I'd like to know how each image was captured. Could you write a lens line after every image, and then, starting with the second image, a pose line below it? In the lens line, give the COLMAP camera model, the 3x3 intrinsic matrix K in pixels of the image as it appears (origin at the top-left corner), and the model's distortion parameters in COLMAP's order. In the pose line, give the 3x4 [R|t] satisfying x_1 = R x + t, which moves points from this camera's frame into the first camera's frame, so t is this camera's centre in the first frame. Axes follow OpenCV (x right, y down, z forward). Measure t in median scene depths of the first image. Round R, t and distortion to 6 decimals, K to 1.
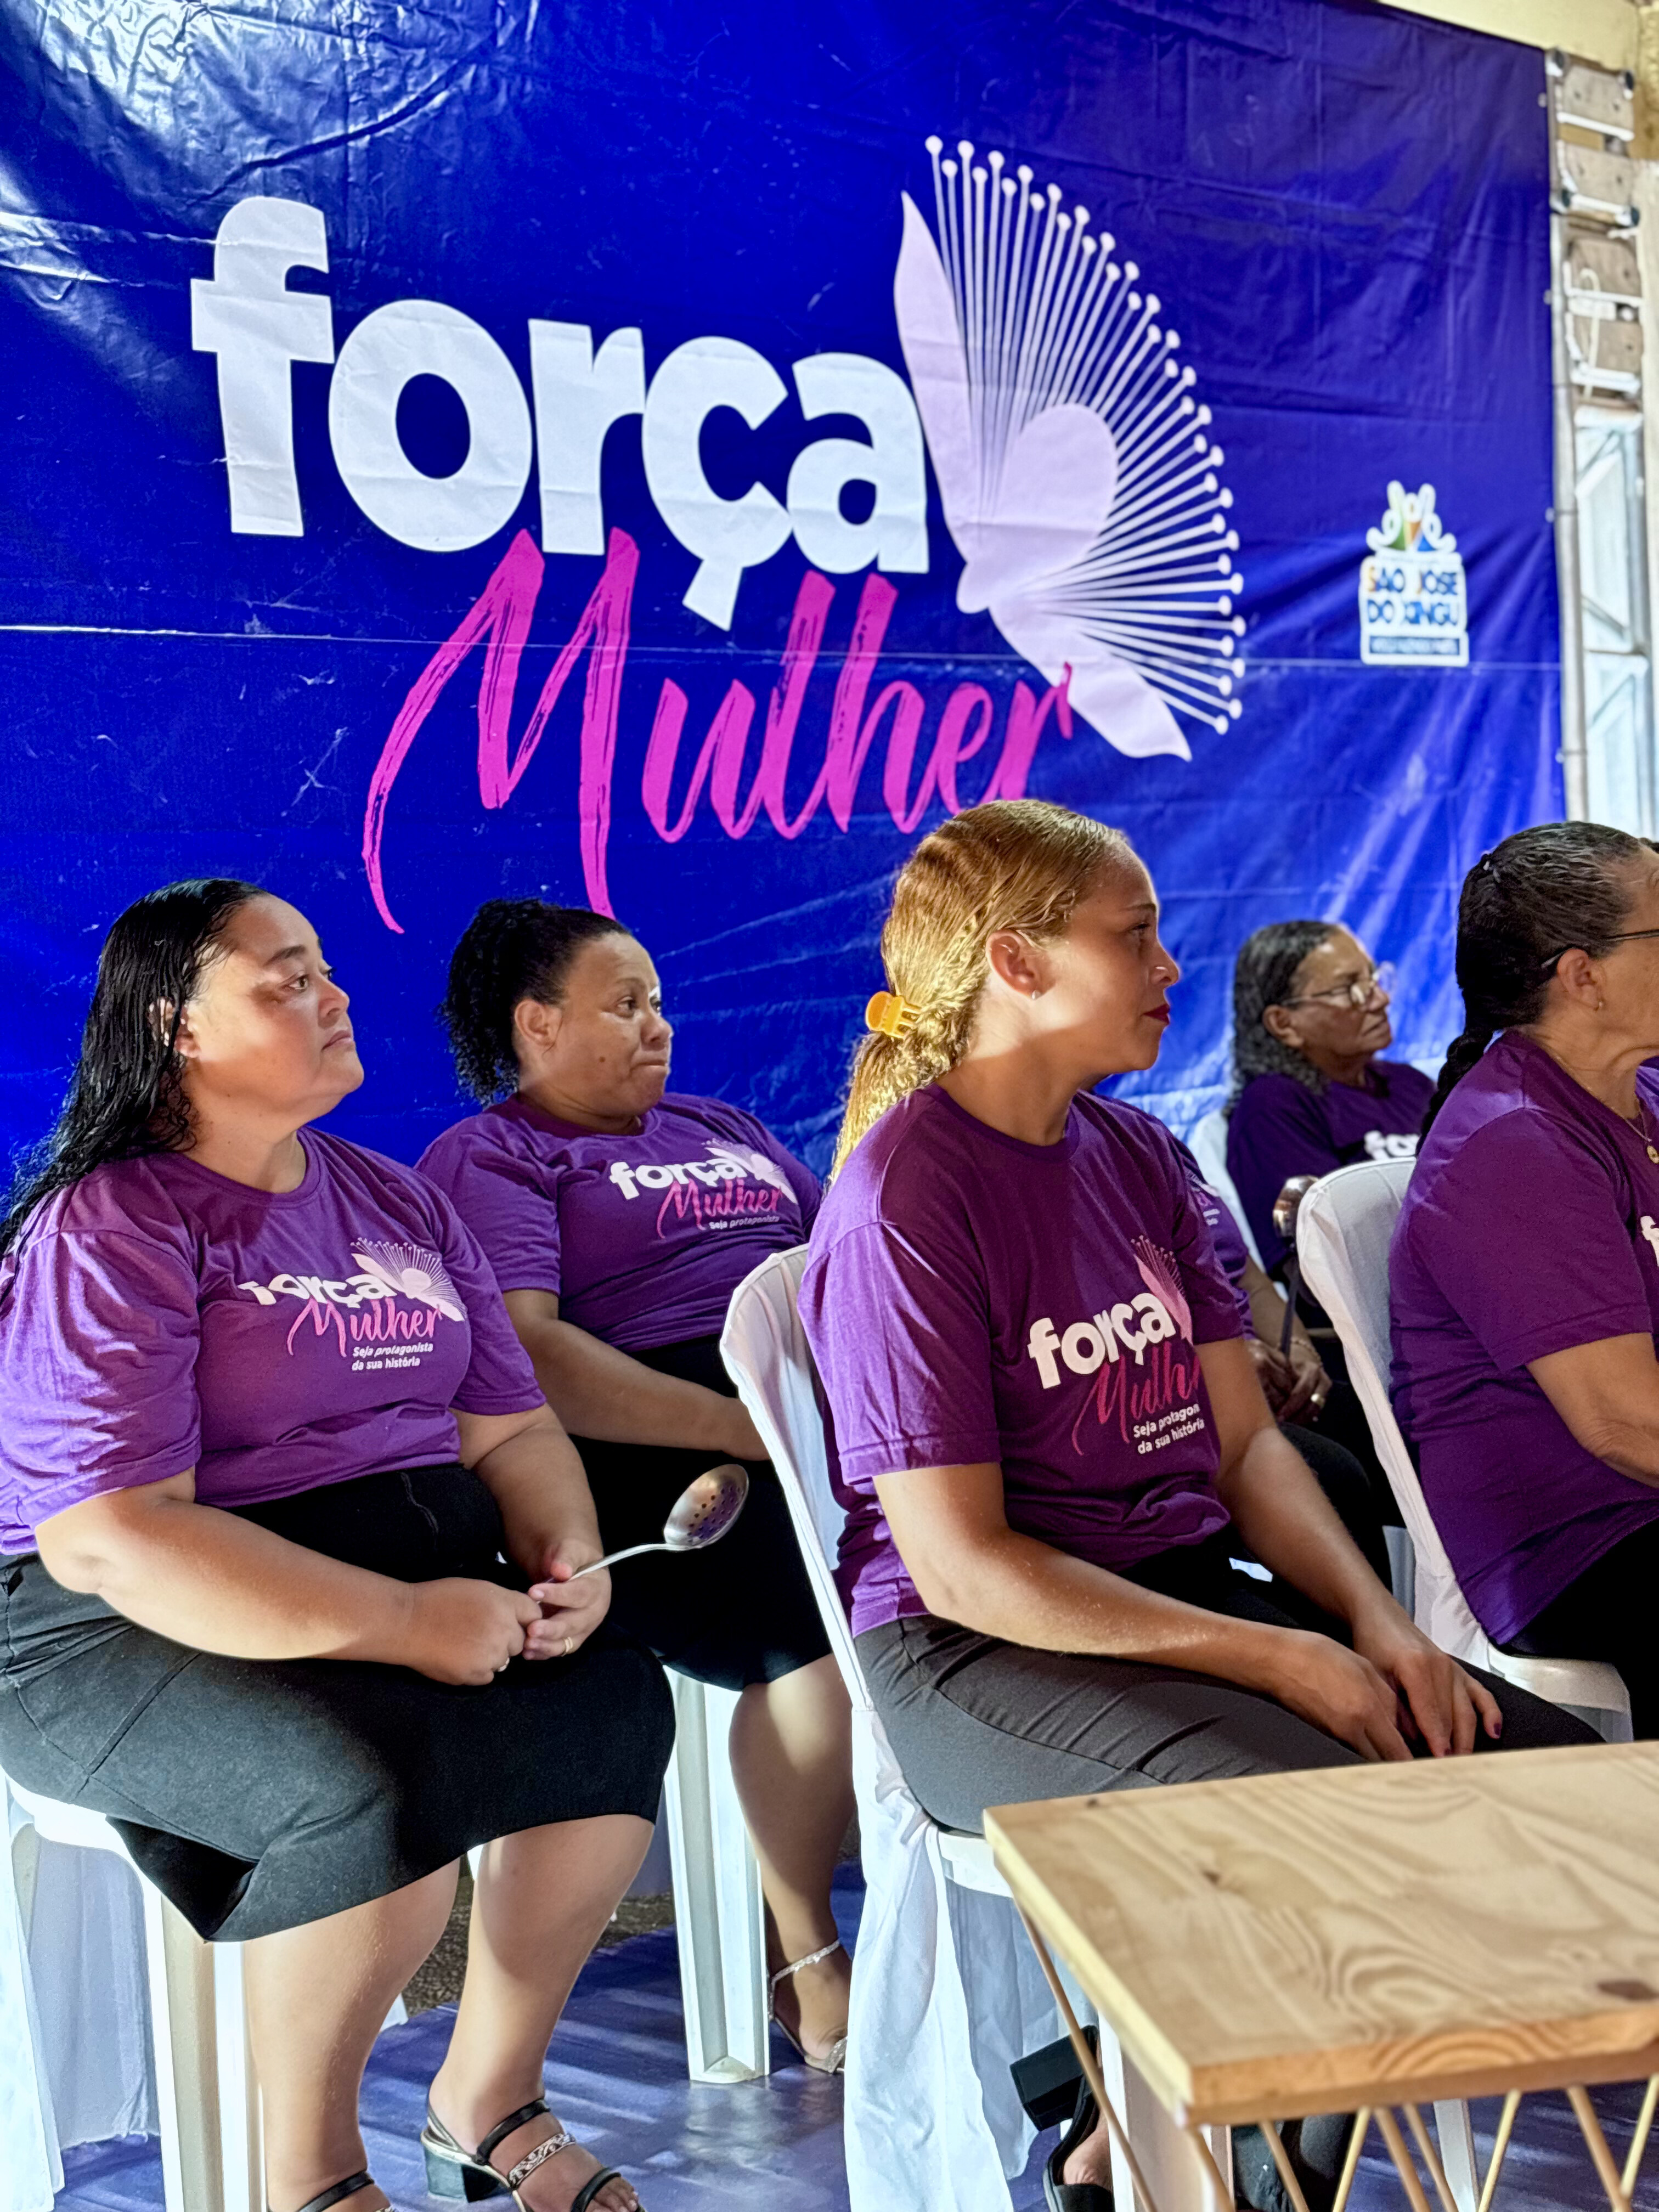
lens RADIAL K [[3336.5, 0, 843.6], [0, 3336.5, 1098.3], [0, 0, 1]] dist [0.283338, -1.195462]
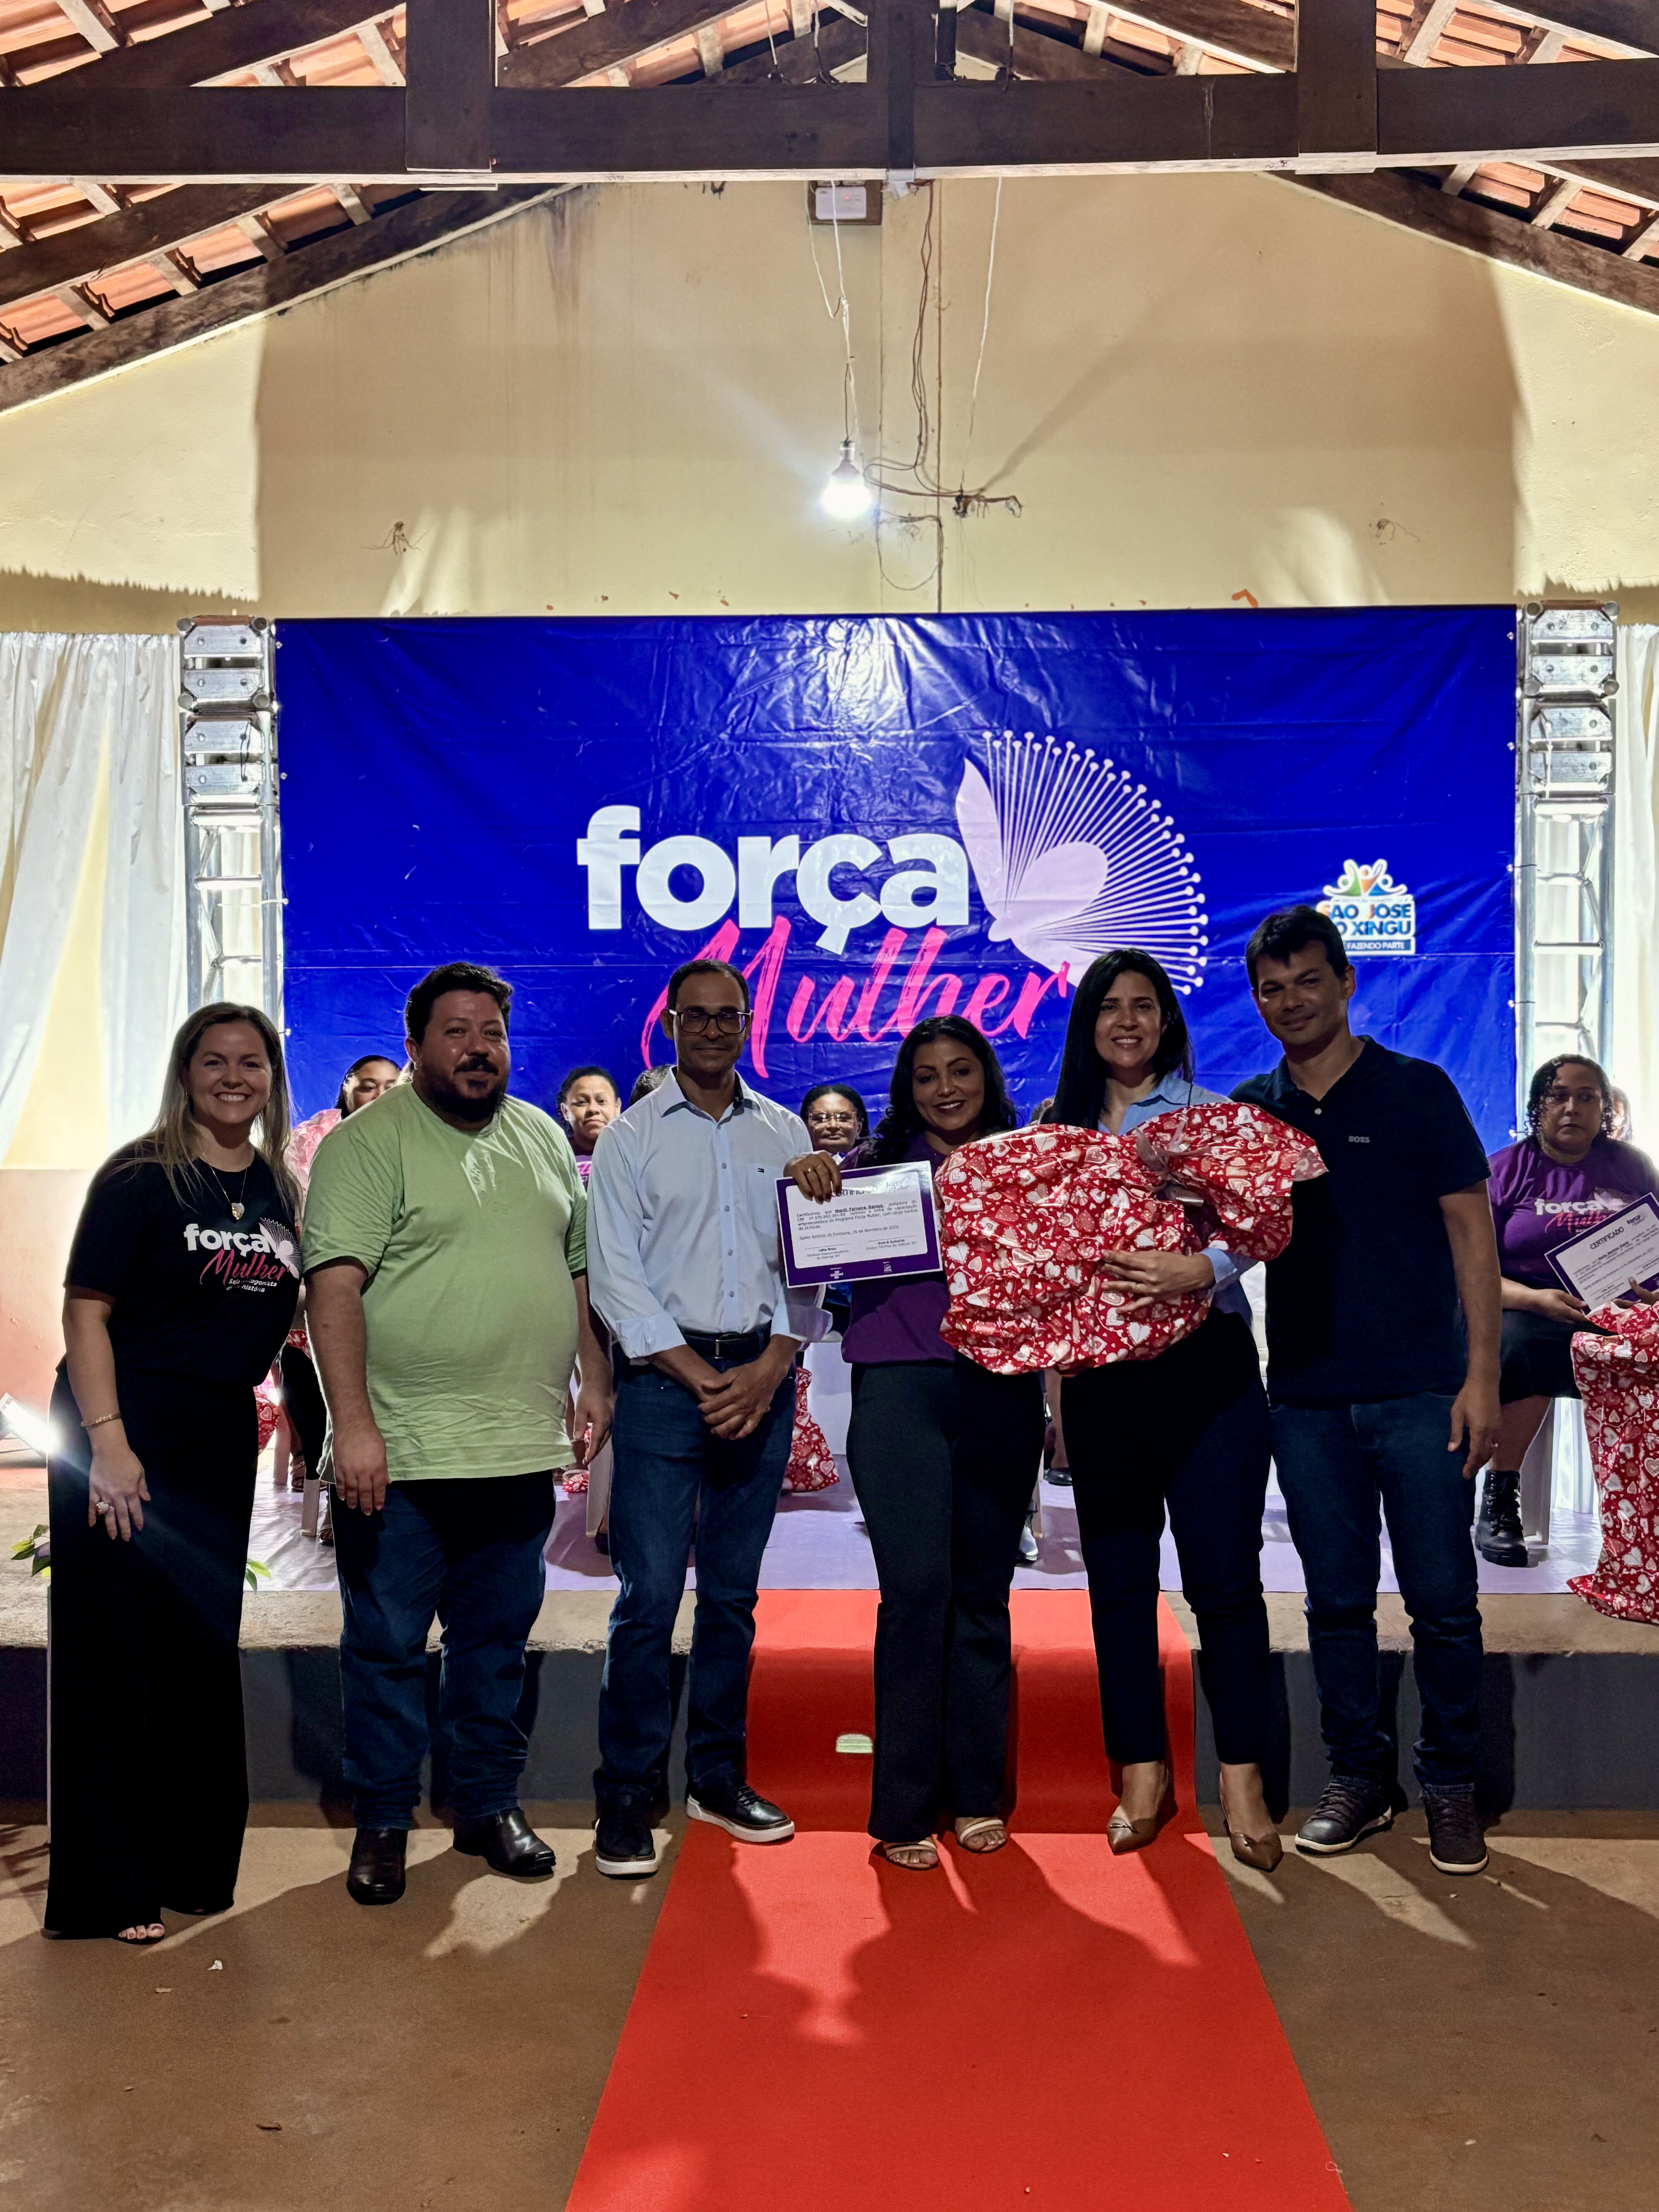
lens RADIAL K [[2430.2, 0, 829.5], [0, 2430.2, 1106.0], [0, 0, 1]] dist [0.207258, -0.692878]
pose [[0.657174, 0.062521, -0.751141, 1.211967], [-0.069594, 0.997330, 0.022124, -0.067070], [0.750519, 0.037735, 0.659771, -0.136405]]
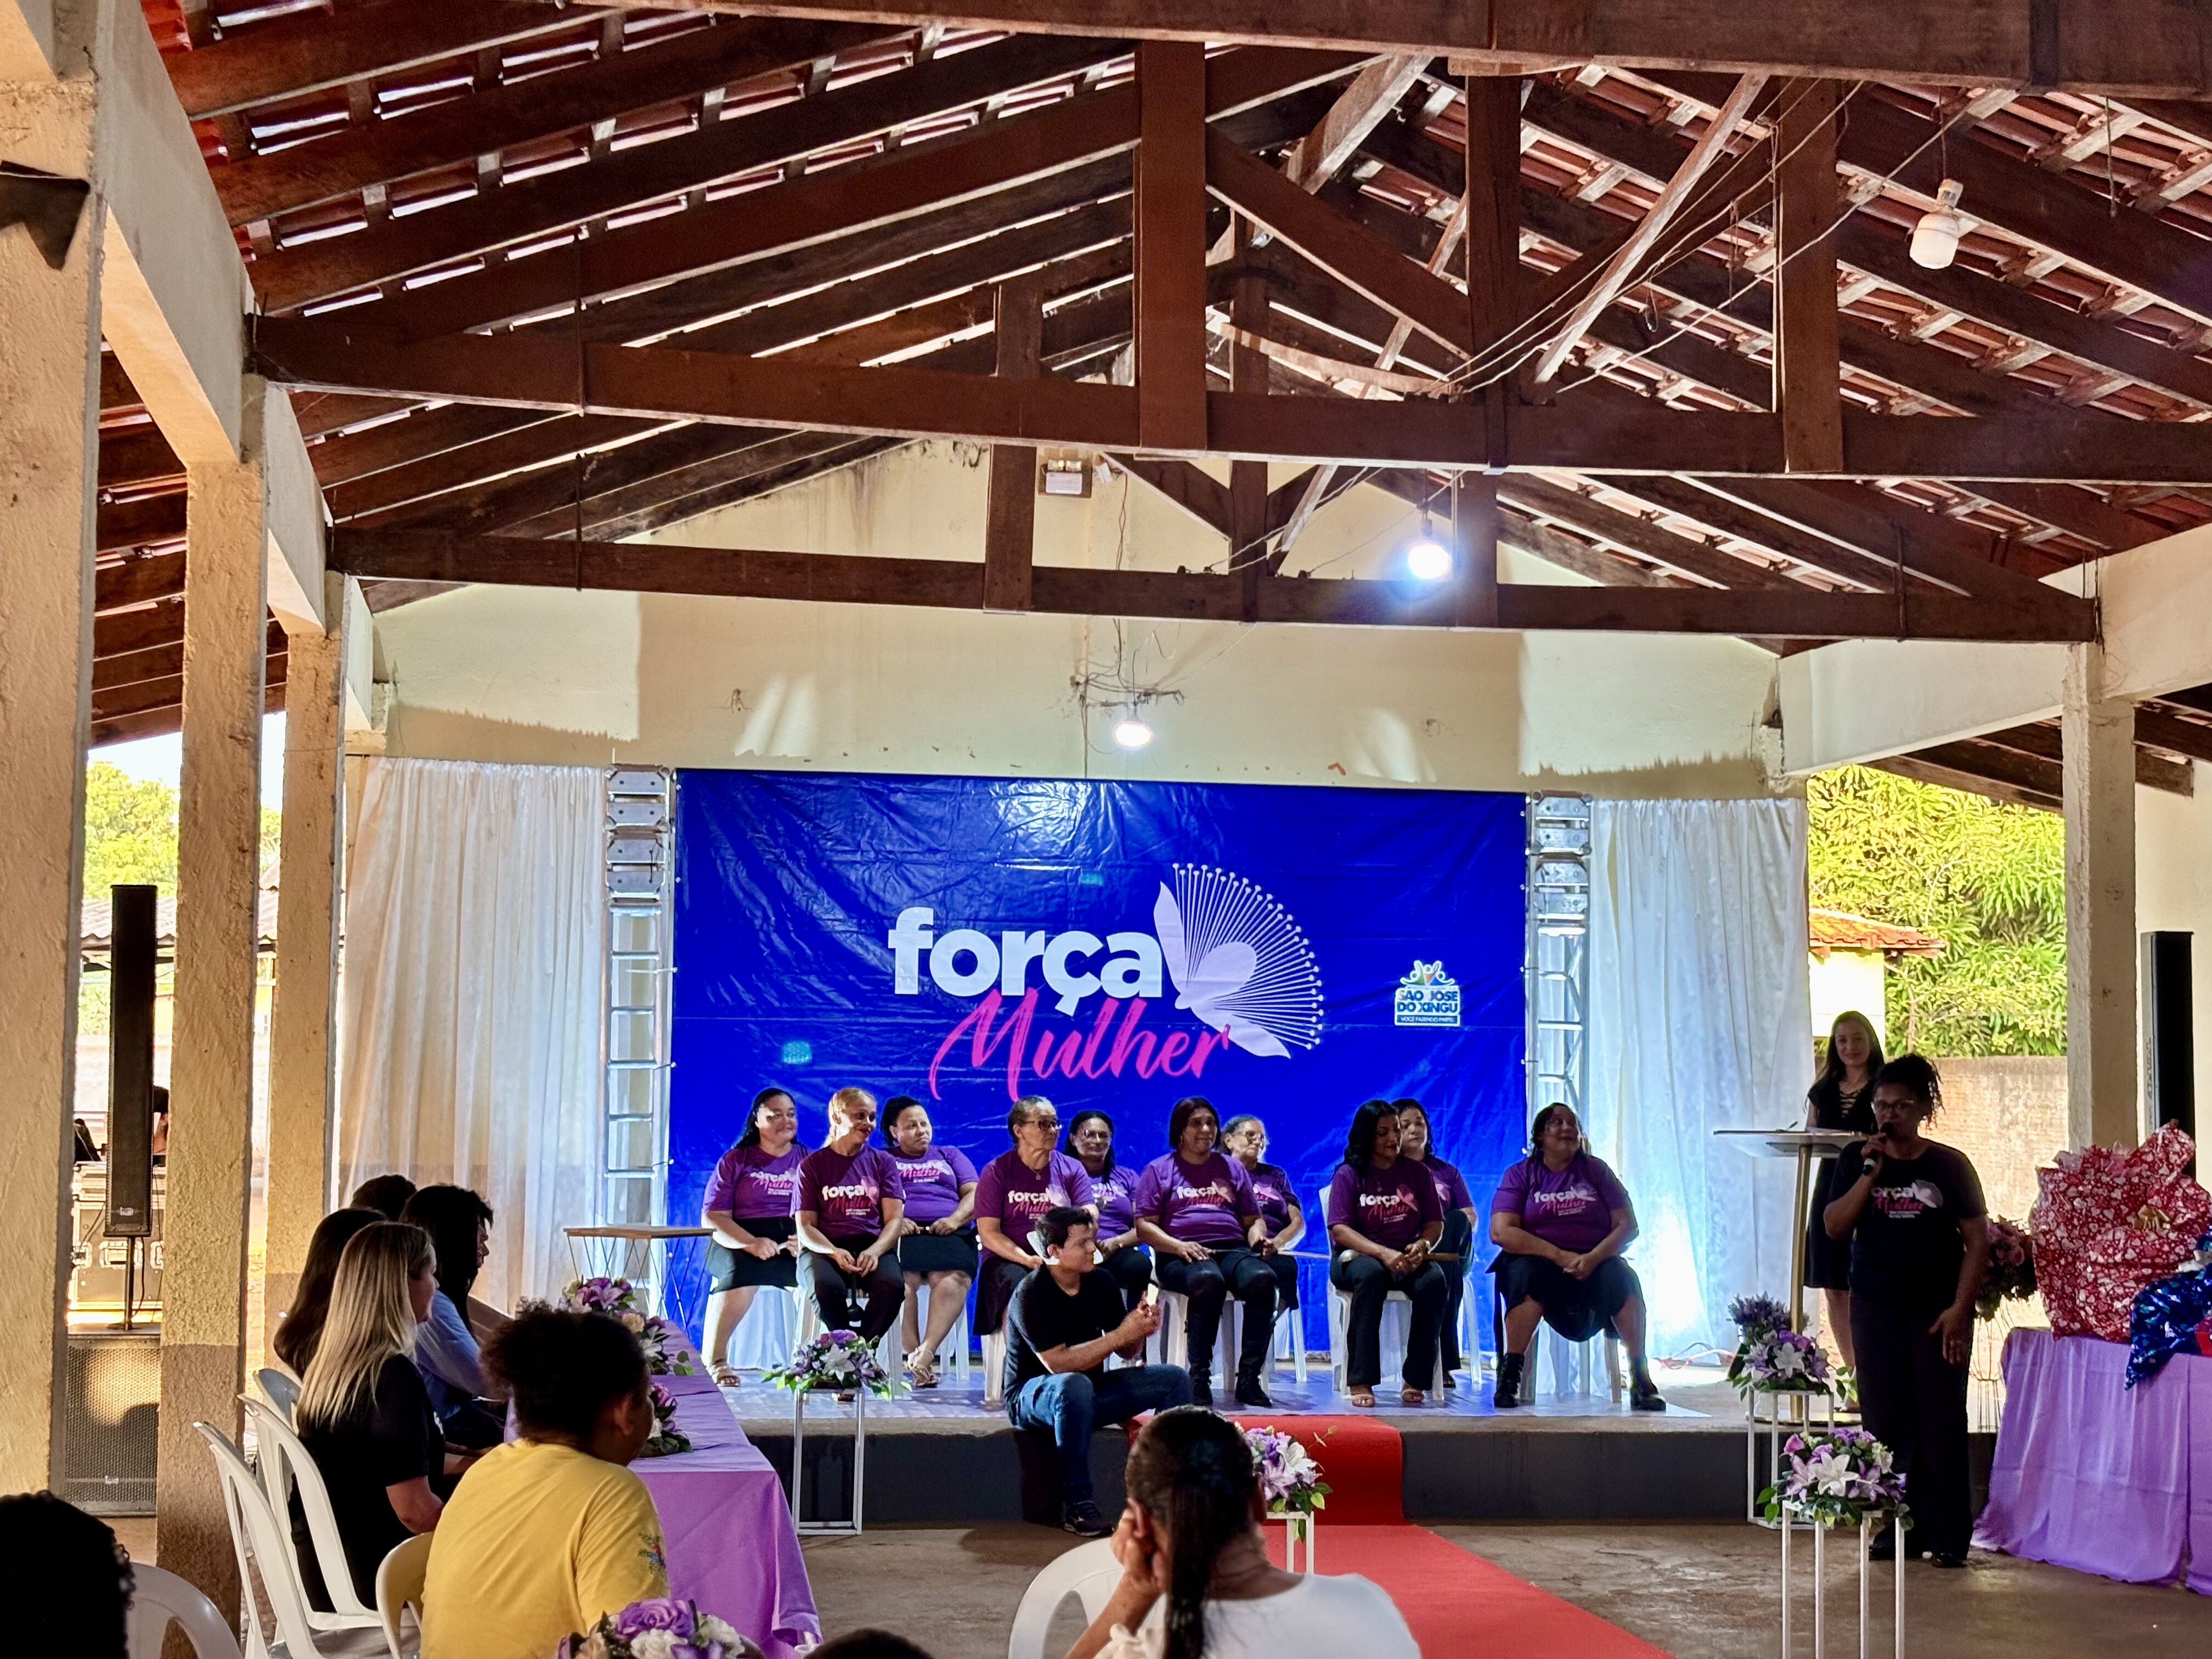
lens RADIAL K [[3336.5, 0, 1106.0], [0, 3336.5, 829.5], [0, 0, 1]] dist [0.283338, -1.195462]
pose [[0.790018, 0.021747, -0.612698, 1.959180], [-0.088363, 0.992975, -0.078692, -0.061699], [0.606682, 0.116308, 0.786390, -1.572581]]
